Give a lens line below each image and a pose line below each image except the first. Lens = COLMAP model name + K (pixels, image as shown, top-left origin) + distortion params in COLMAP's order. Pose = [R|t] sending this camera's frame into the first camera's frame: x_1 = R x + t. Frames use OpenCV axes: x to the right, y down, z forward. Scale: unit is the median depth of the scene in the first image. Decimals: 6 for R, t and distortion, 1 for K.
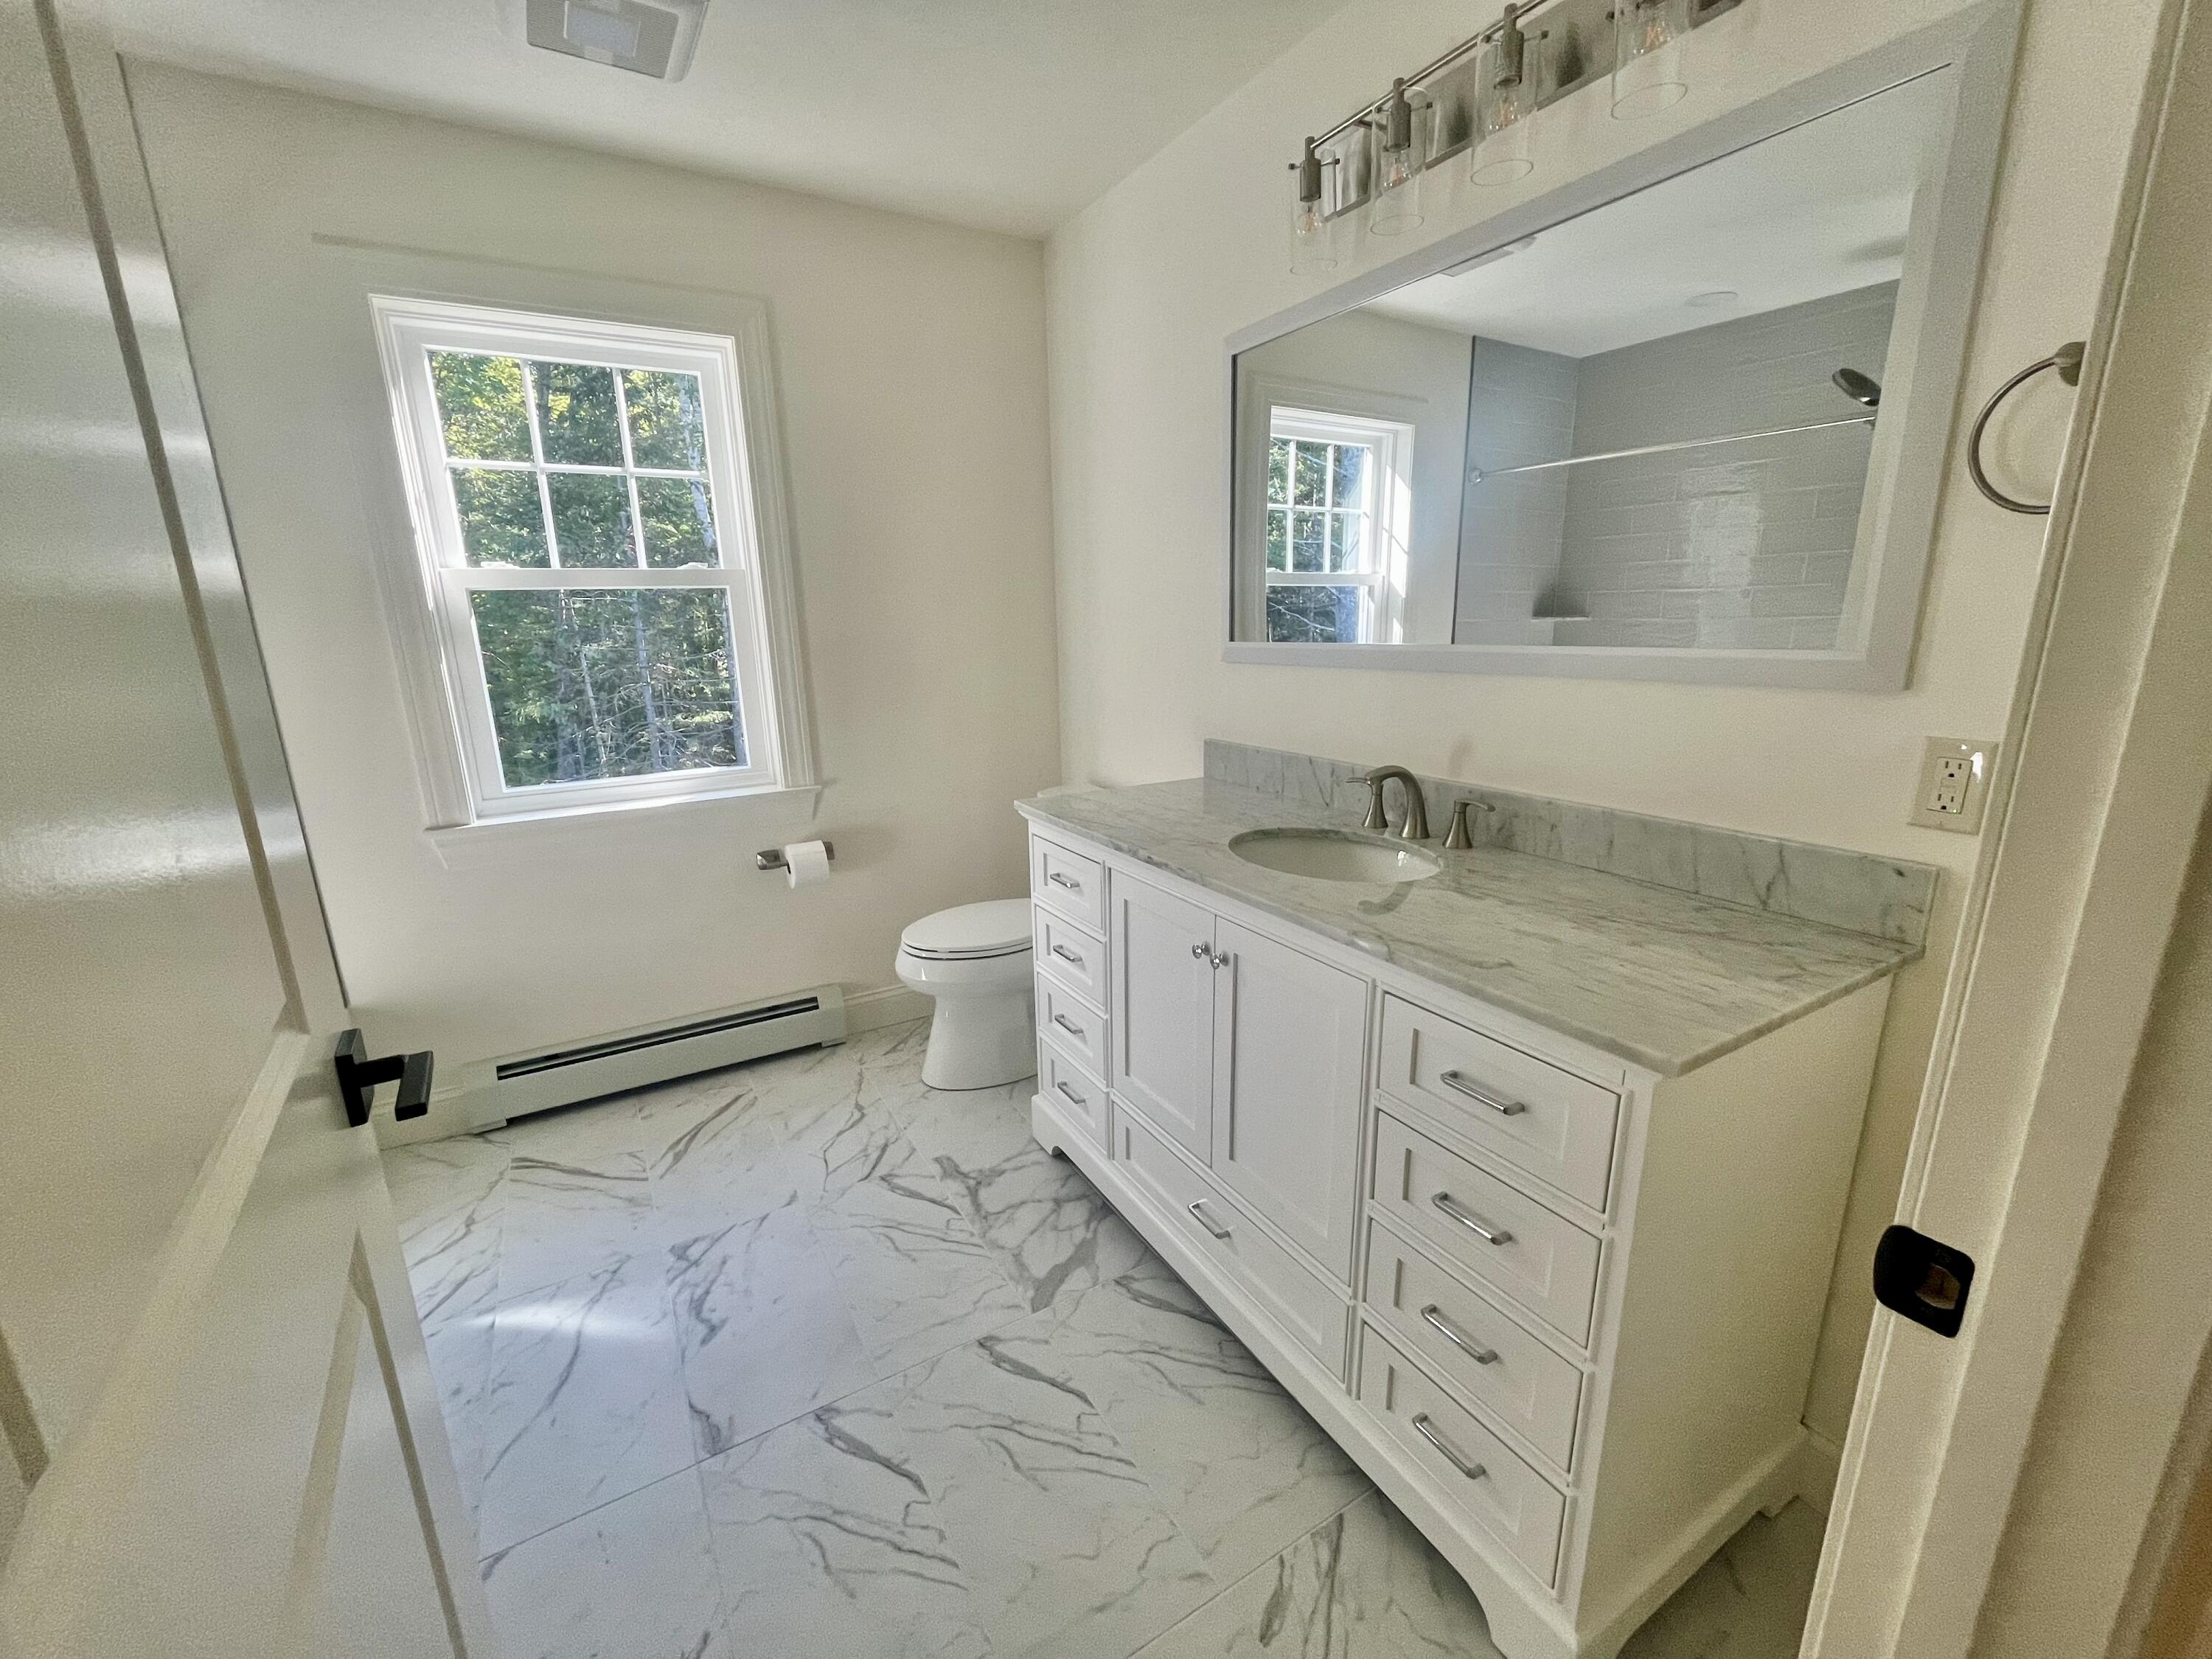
lens RADIAL K [[902.1, 0, 1113.0], [0, 902.1, 842.5], [0, 0, 1]] dist [-0.002078, -0.000001]
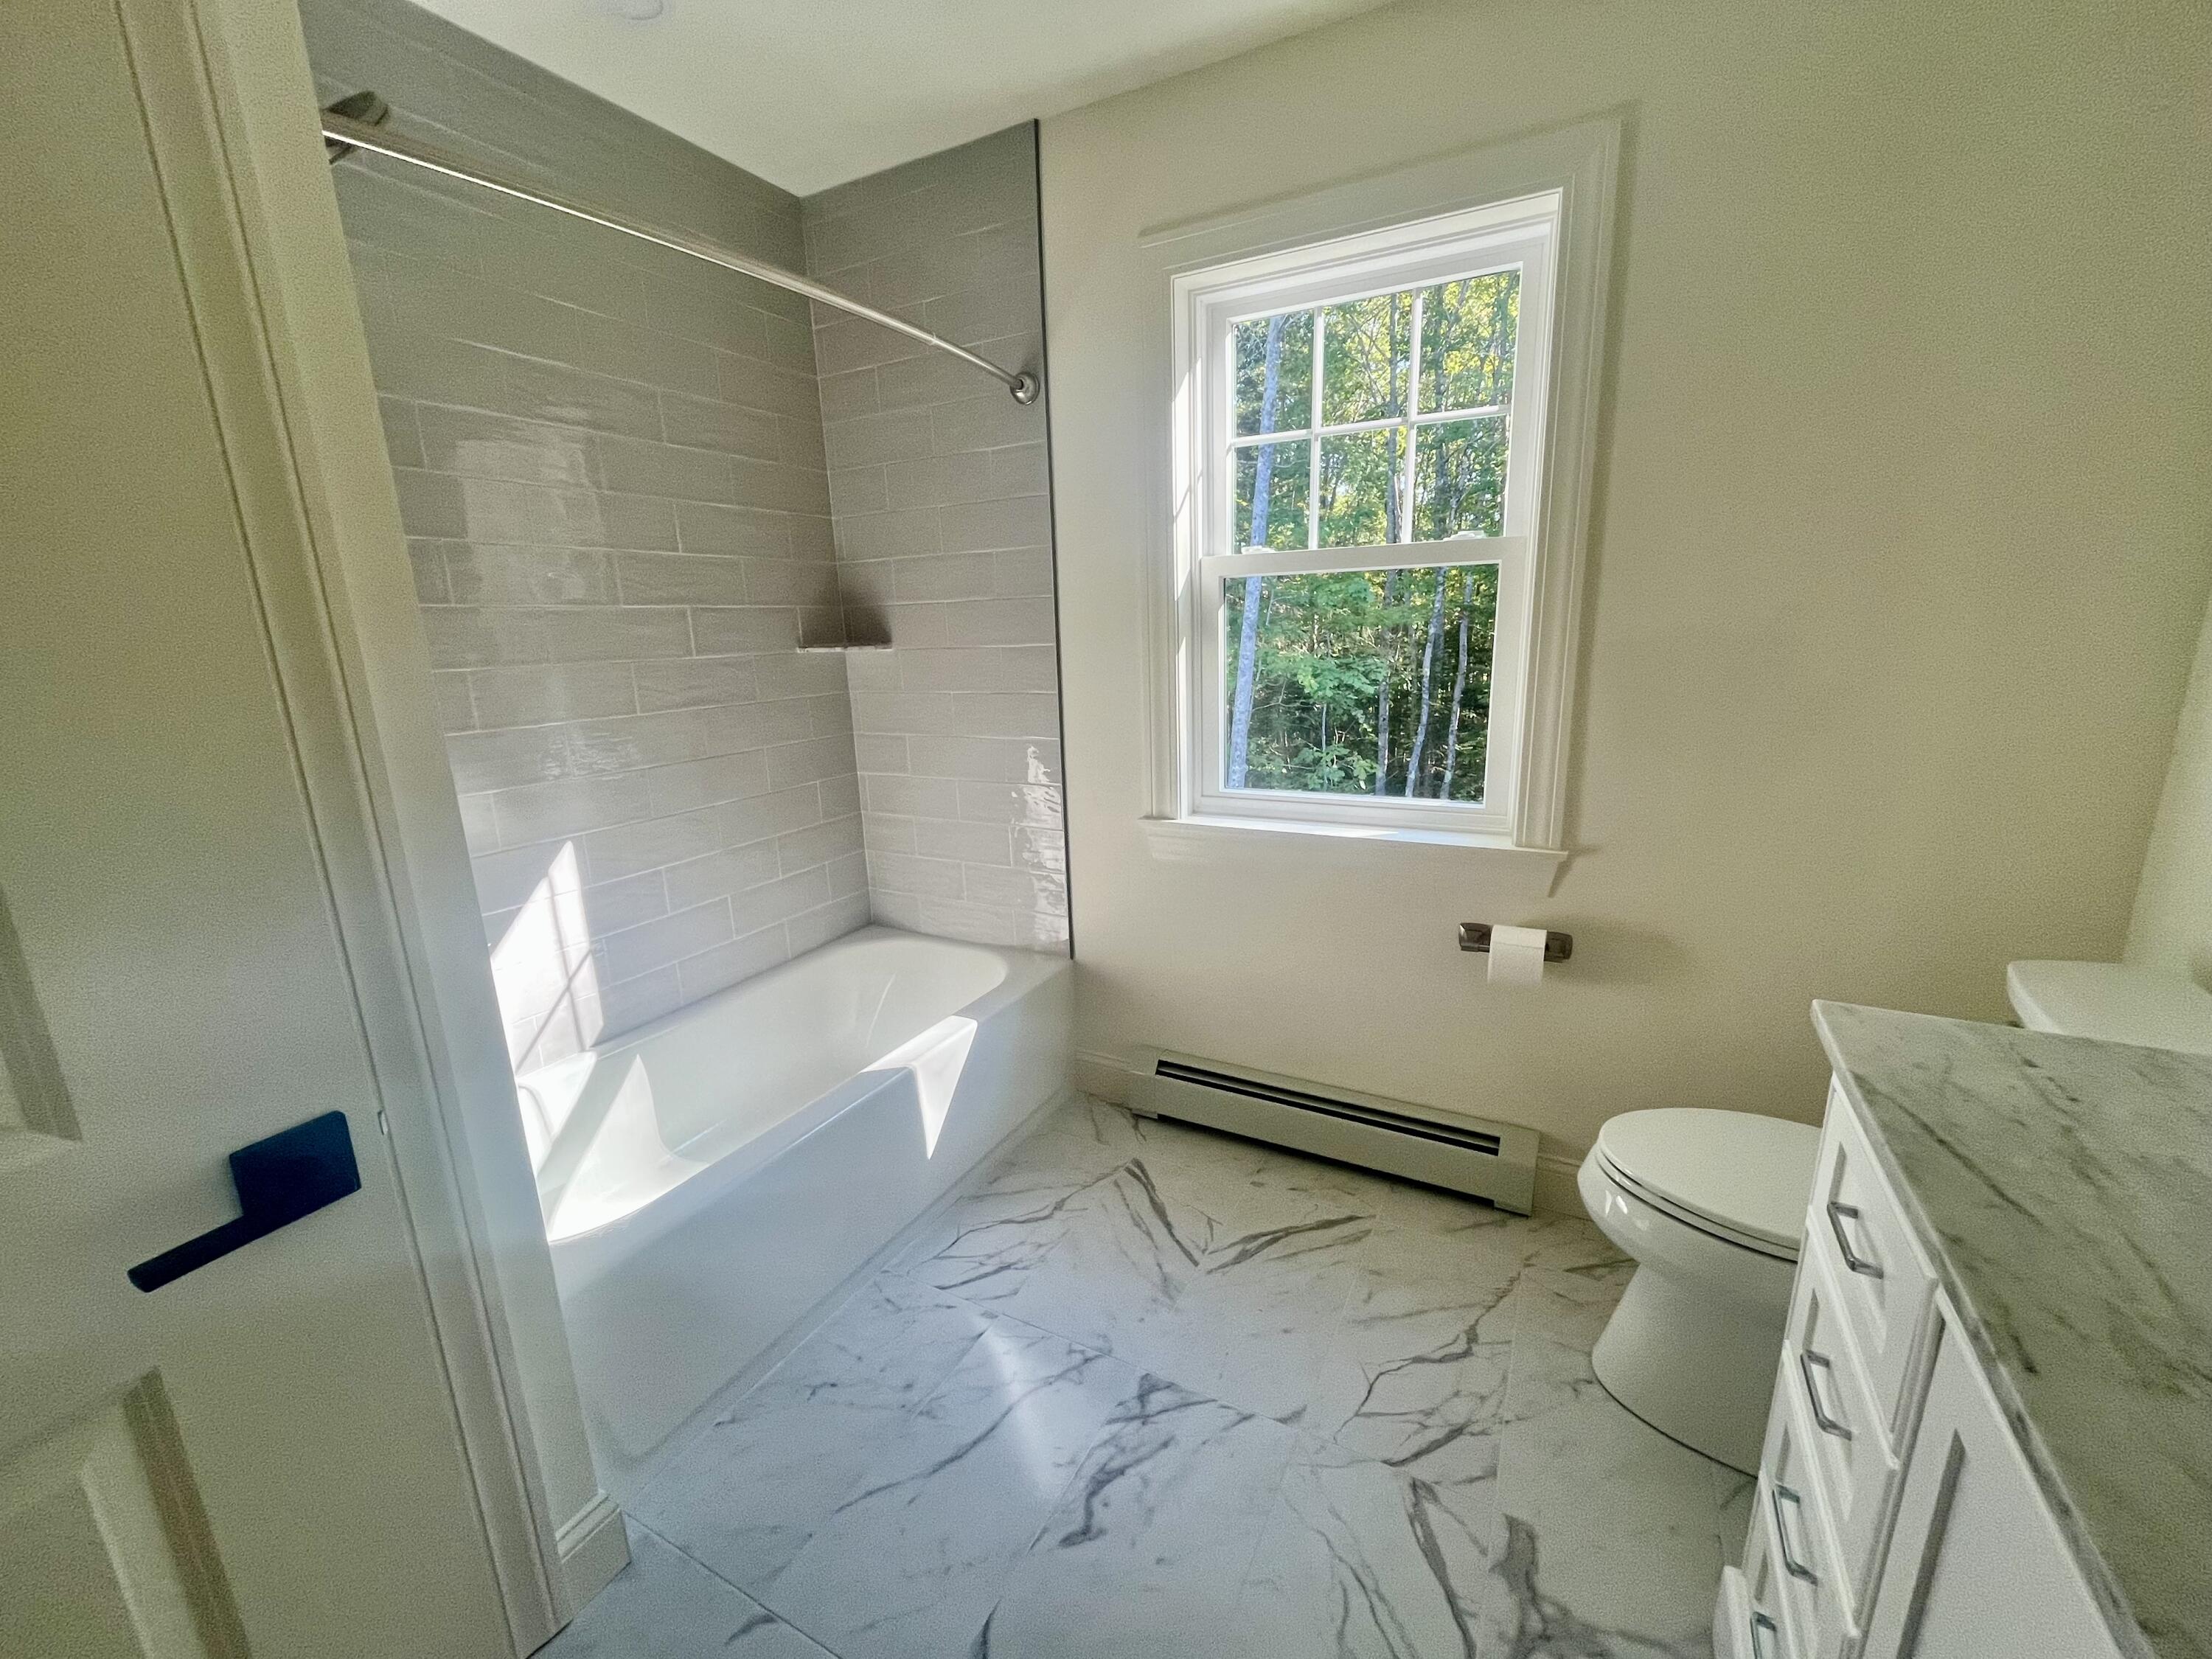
lens RADIAL K [[902.1, 0, 1114.5], [0, 902.1, 829.7], [0, 0, 1]] dist [-0.002078, -0.000001]
pose [[0.509672, 0.204973, -0.835596, 0.071779], [-0.188864, 0.974172, 0.123768, -0.114808], [0.839383, 0.094733, 0.535221, 0.411841]]
